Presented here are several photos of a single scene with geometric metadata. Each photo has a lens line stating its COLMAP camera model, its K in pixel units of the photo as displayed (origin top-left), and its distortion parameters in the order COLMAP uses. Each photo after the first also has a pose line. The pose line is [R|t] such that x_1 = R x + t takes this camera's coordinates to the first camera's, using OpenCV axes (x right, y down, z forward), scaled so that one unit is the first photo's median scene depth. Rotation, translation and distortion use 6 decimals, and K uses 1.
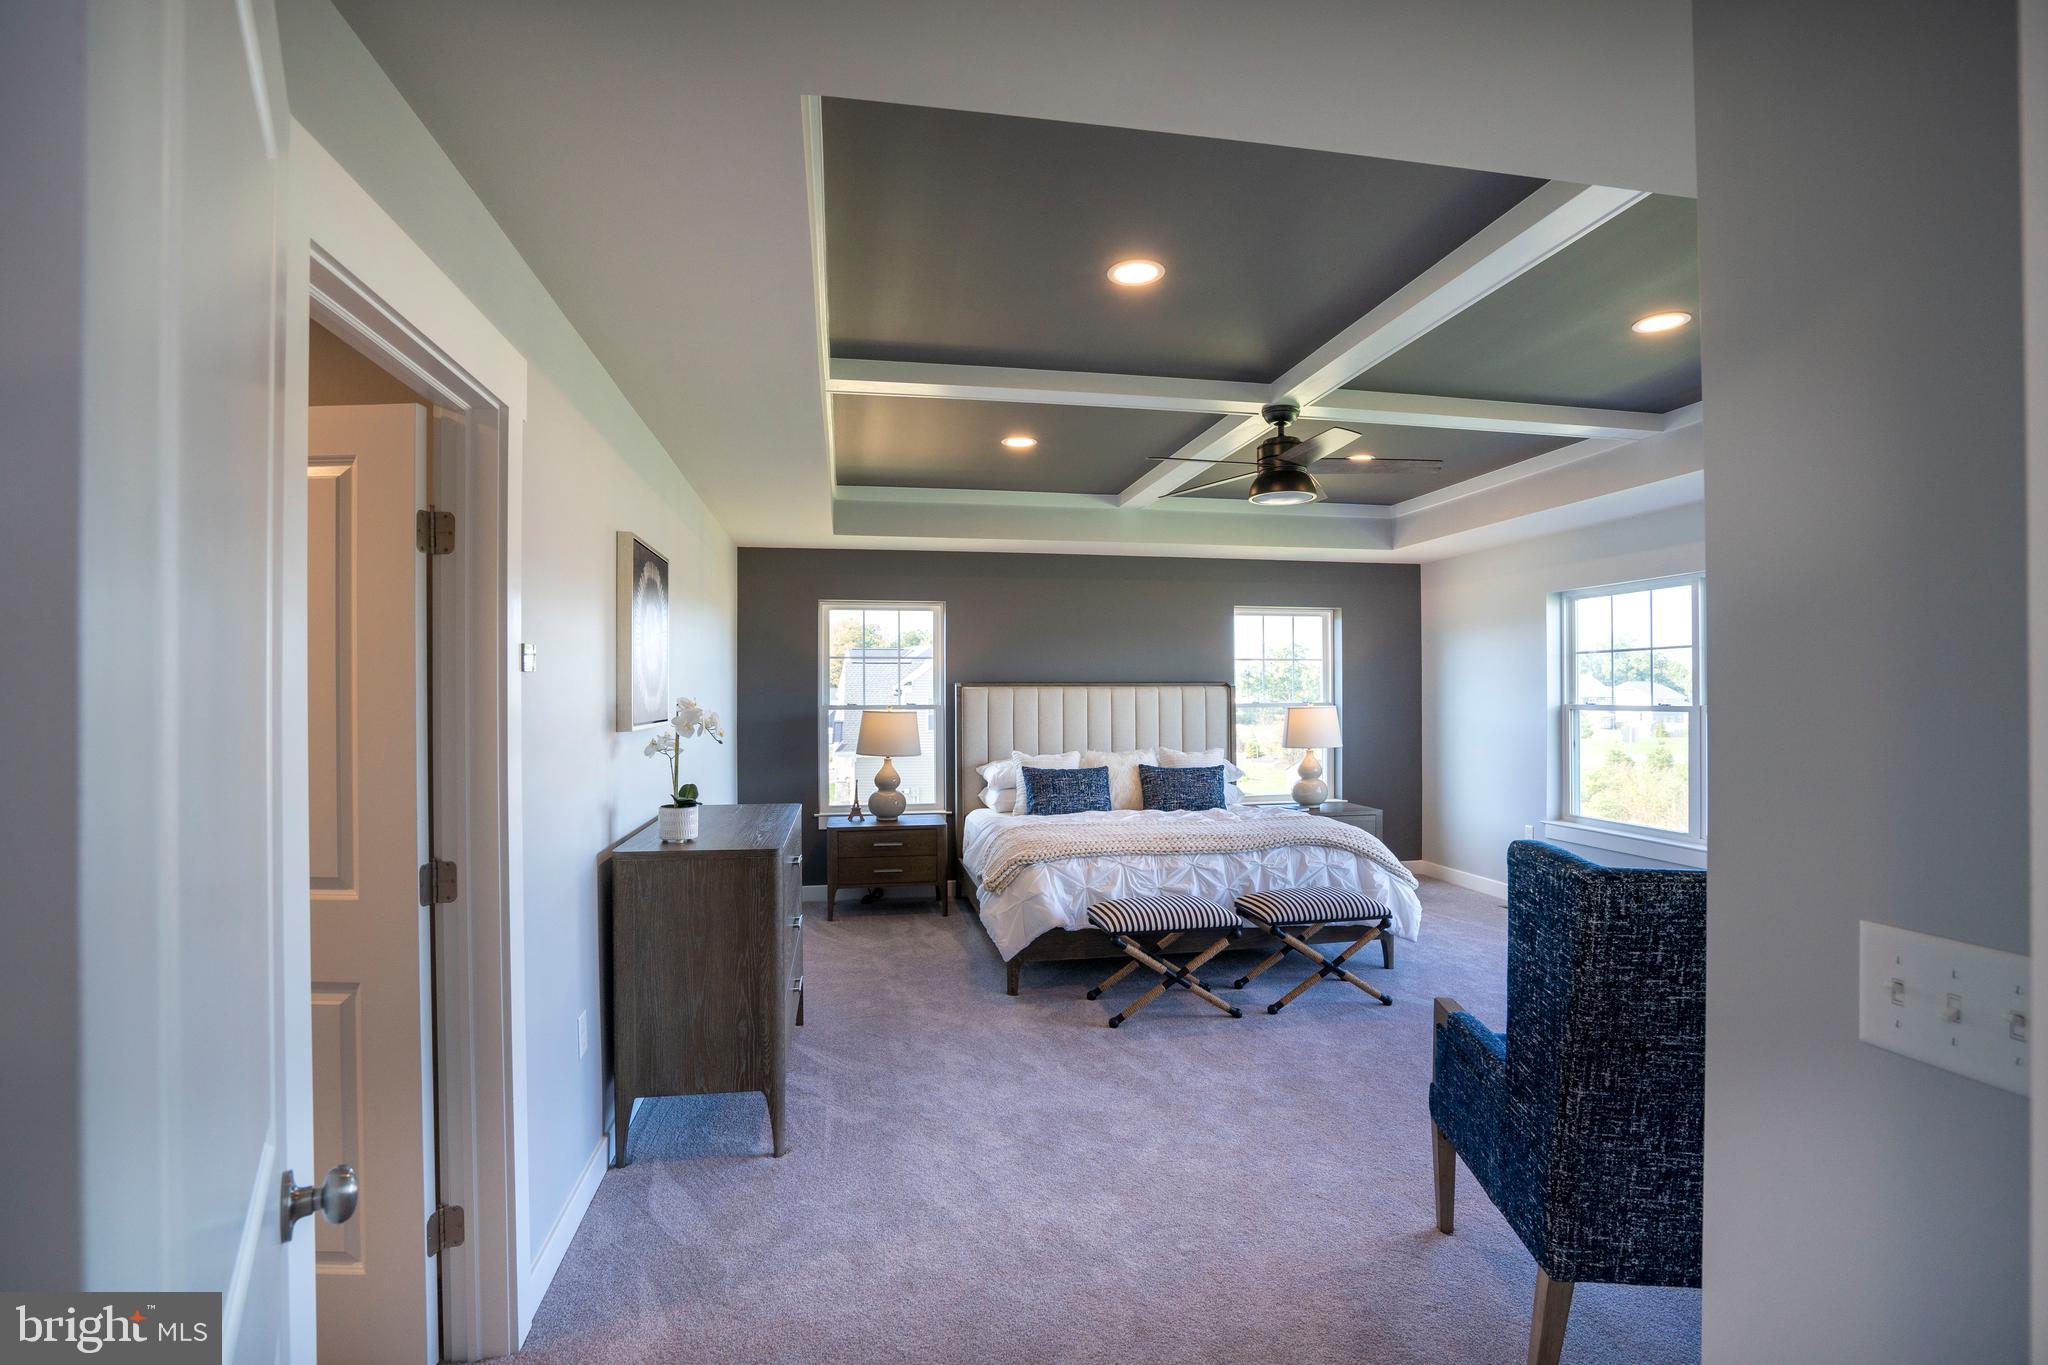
lens RADIAL K [[945.2, 0, 1015.5], [0, 945.2, 697.1], [0, 0, 1]] dist [-0.054366, 0.018352]
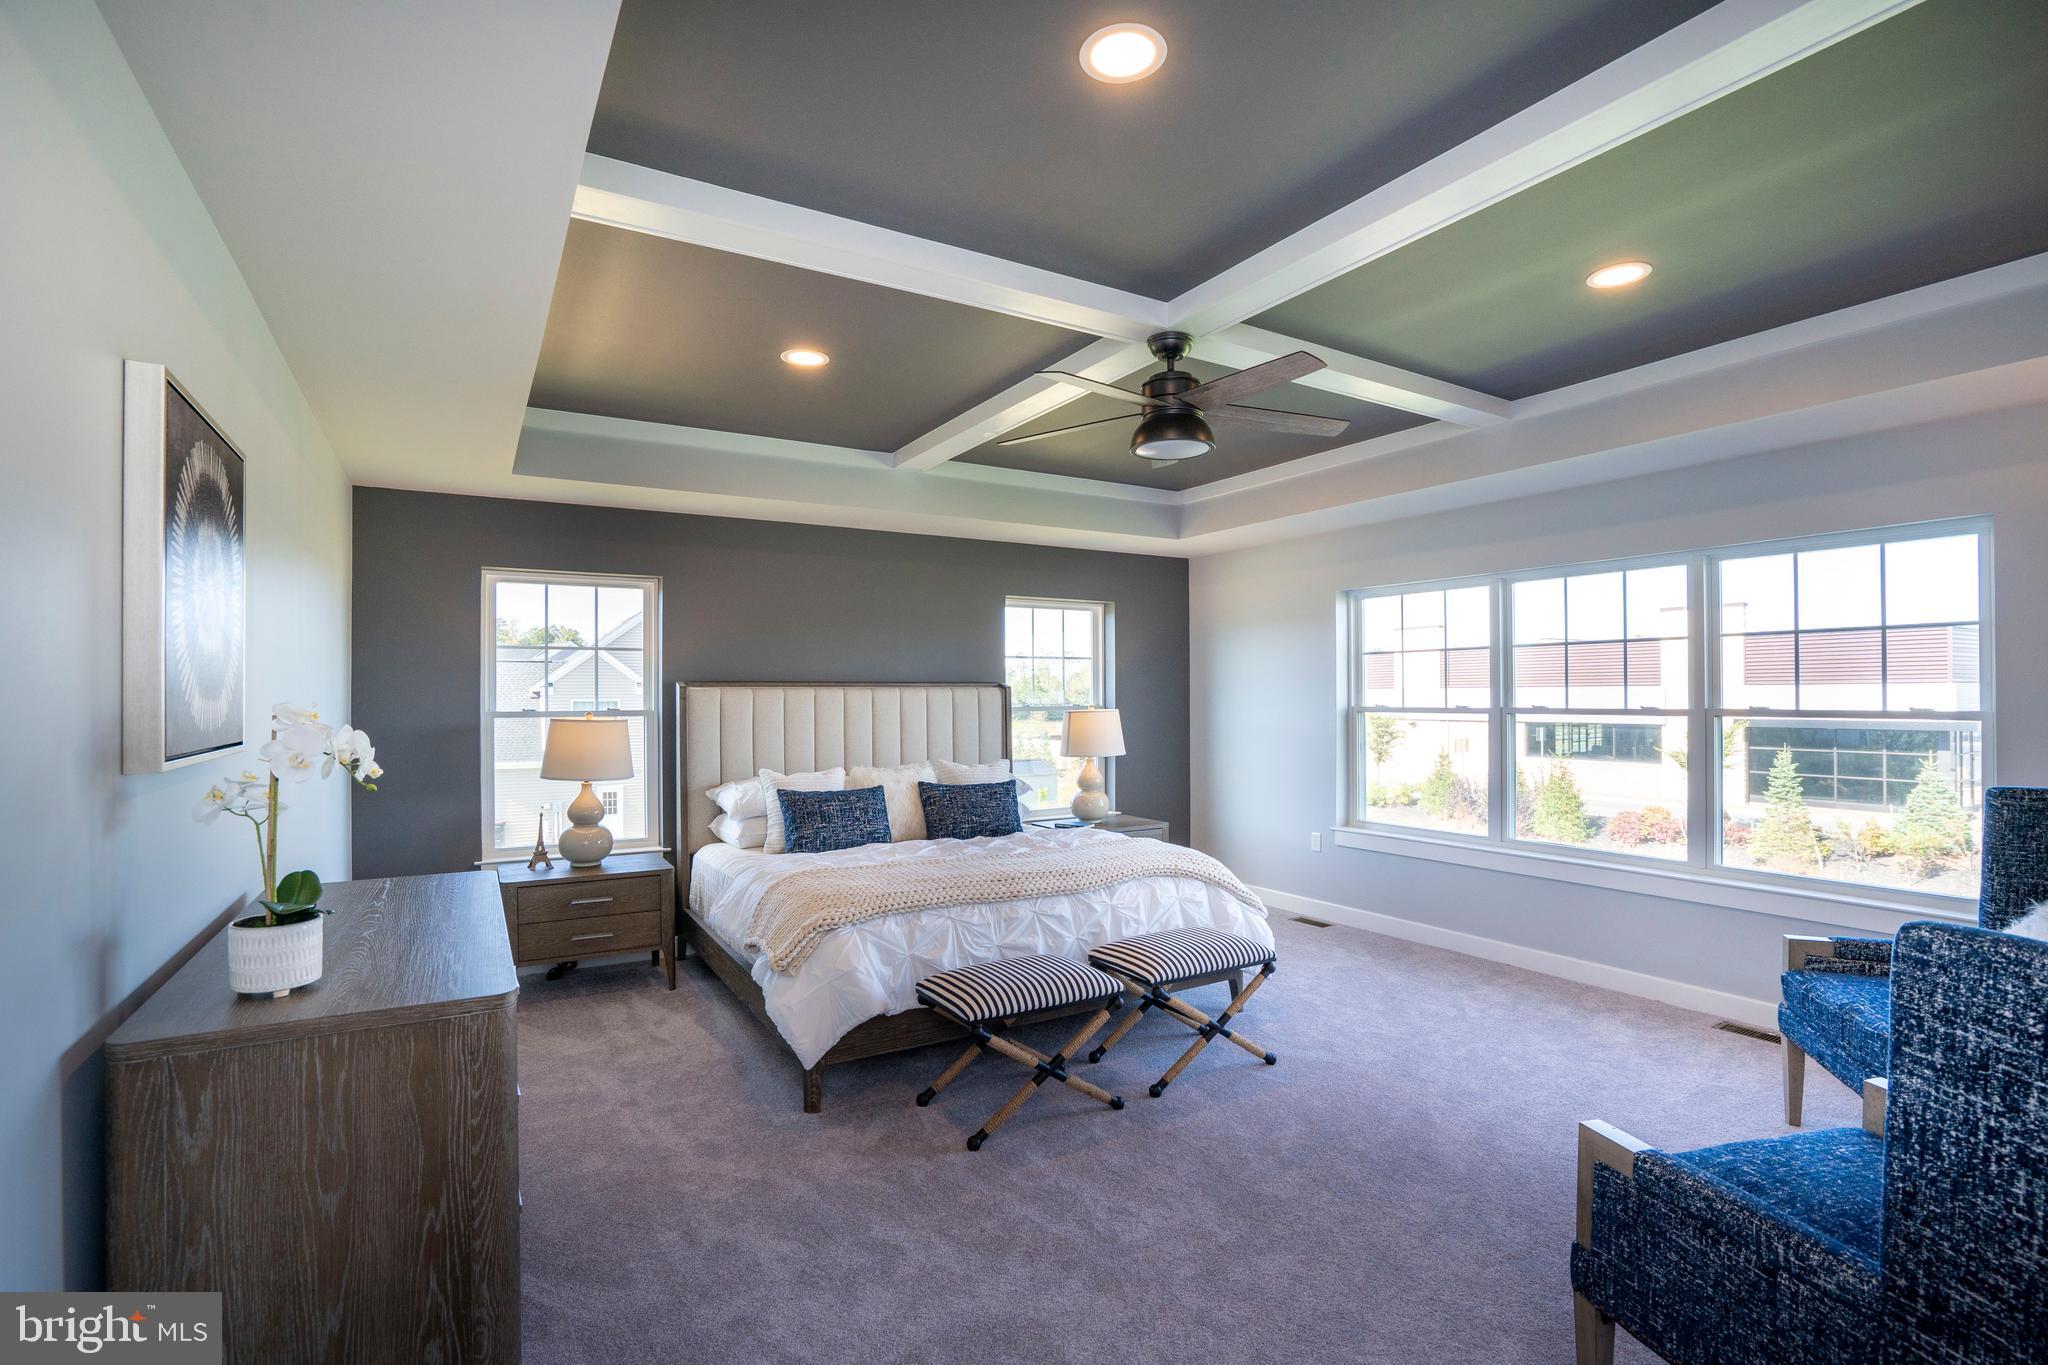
lens RADIAL K [[945.2, 0, 1013.0], [0, 945.2, 695.5], [0, 0, 1]] dist [-0.054366, 0.018352]
pose [[0.937690, -0.000467, 0.347472, -0.105700], [0.002387, 0.999984, -0.005099, 0.000517], [-0.347464, 0.005610, 0.937677, 0.265821]]
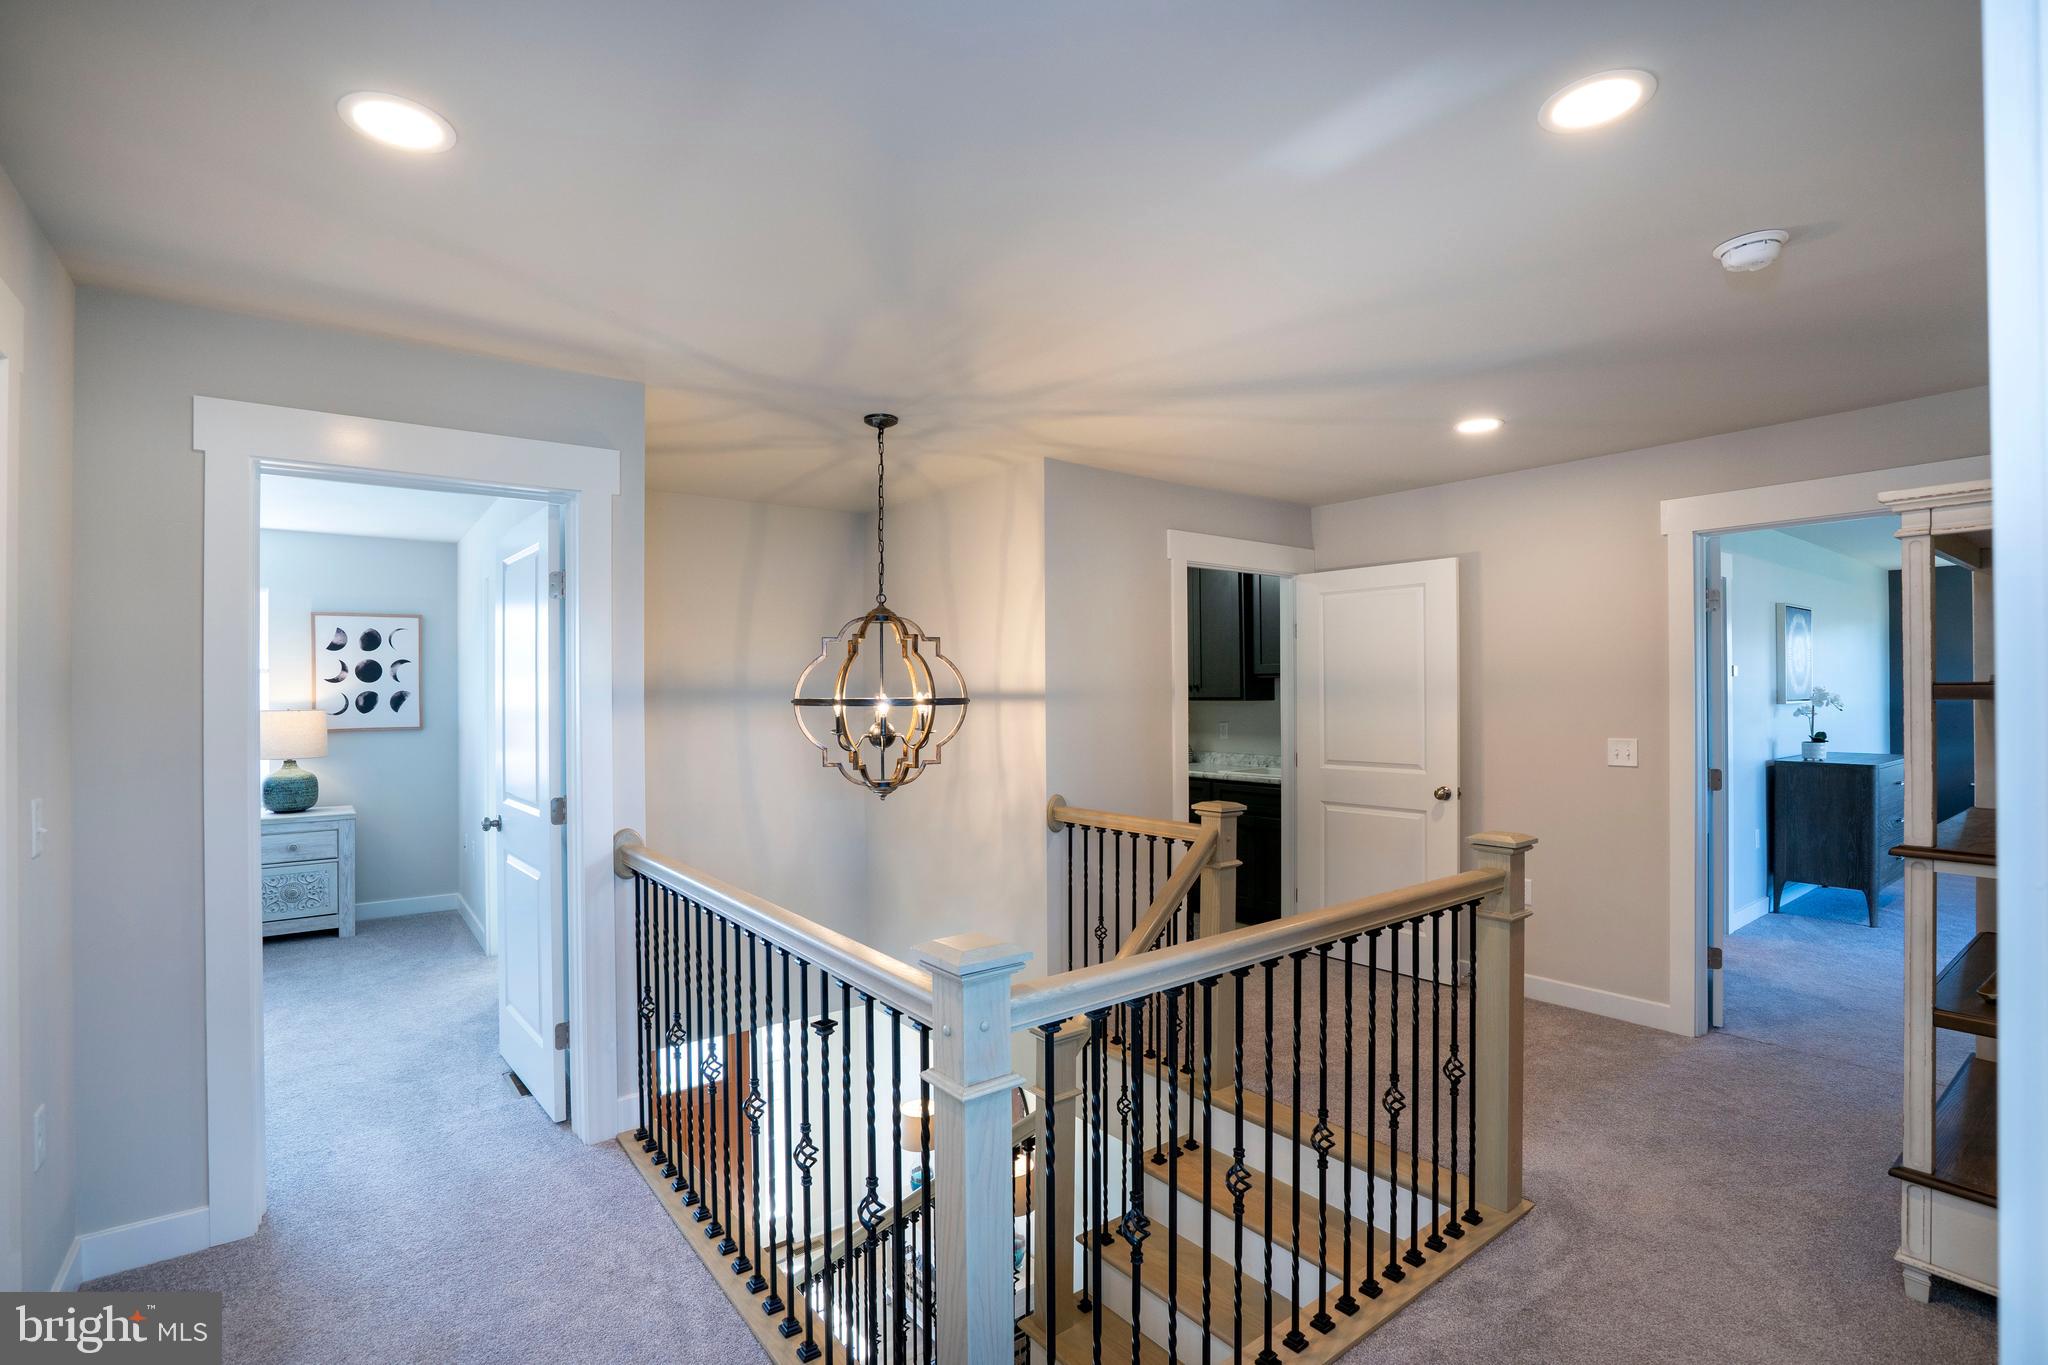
lens RADIAL K [[945.2, 0, 1025.1], [0, 945.2, 694.2], [0, 0, 1]] dist [-0.054366, 0.018352]
pose [[0.458153, -0.002808, -0.888869, 0.384823], [0.005866, 0.999983, -0.000136, 0.004729], [0.888854, -0.005152, 0.458162, -0.876724]]
